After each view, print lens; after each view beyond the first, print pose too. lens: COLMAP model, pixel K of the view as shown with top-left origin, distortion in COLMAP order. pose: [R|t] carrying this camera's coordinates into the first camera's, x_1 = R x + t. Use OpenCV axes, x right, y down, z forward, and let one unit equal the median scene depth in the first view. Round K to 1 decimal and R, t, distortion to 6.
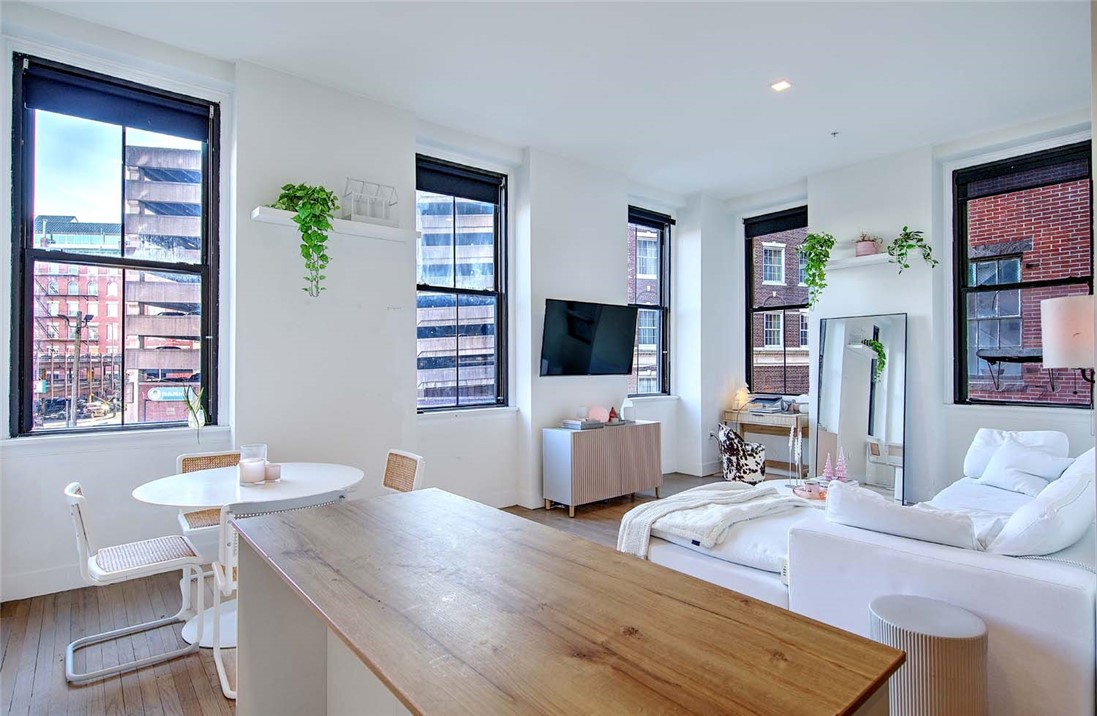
lens RADIAL K [[561.6, 0, 550.4], [0, 561.6, 360.5], [0, 0, 1]] dist [0.004953, 0.000866]
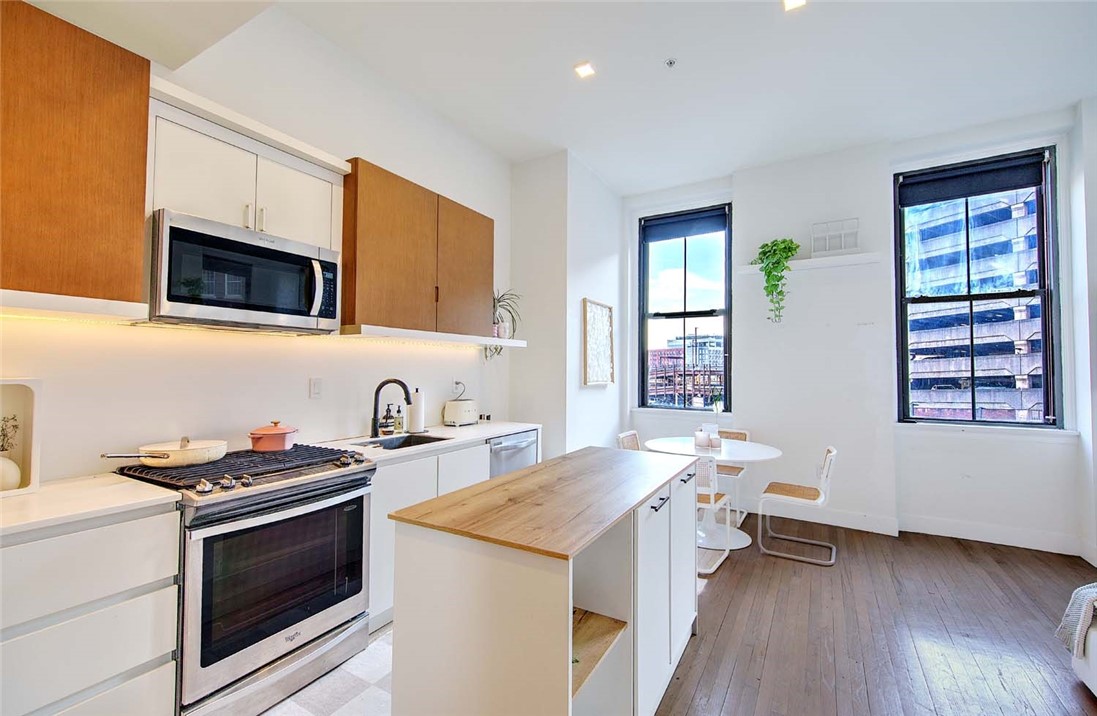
lens RADIAL K [[466.1, 0, 549.5], [0, 466.1, 358.1], [0, 0, 1]] dist [-0.001136, -0.000201]
pose [[0.330024, -0.020180, -0.943757, 0.298477], [-0.004436, 0.999727, -0.022928, -0.000938], [0.943962, 0.011753, 0.329844, 0.081754]]
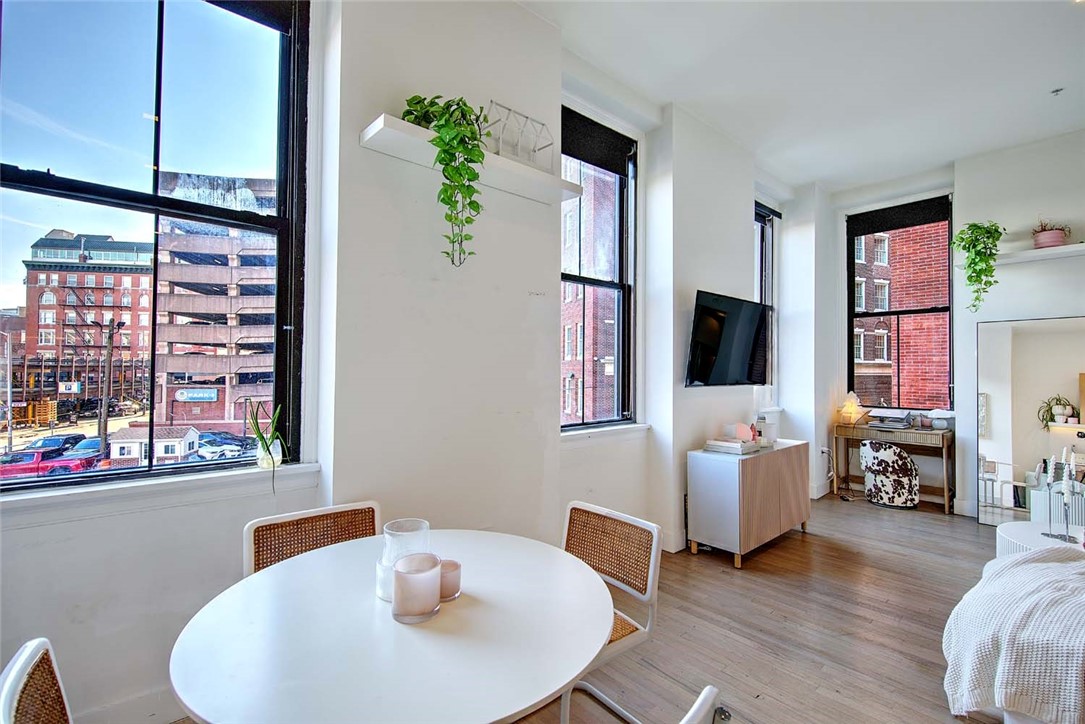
lens RADIAL K [[475.6, 0, 541.8], [0, 475.6, 361.4], [0, 0, 1]] dist [0.009672, -0.000407]
pose [[0.999400, 0.009132, 0.033405, -0.225575], [-0.008668, 0.999864, -0.014002, 0.002483], [-0.033529, 0.013704, 0.999344, 0.297973]]
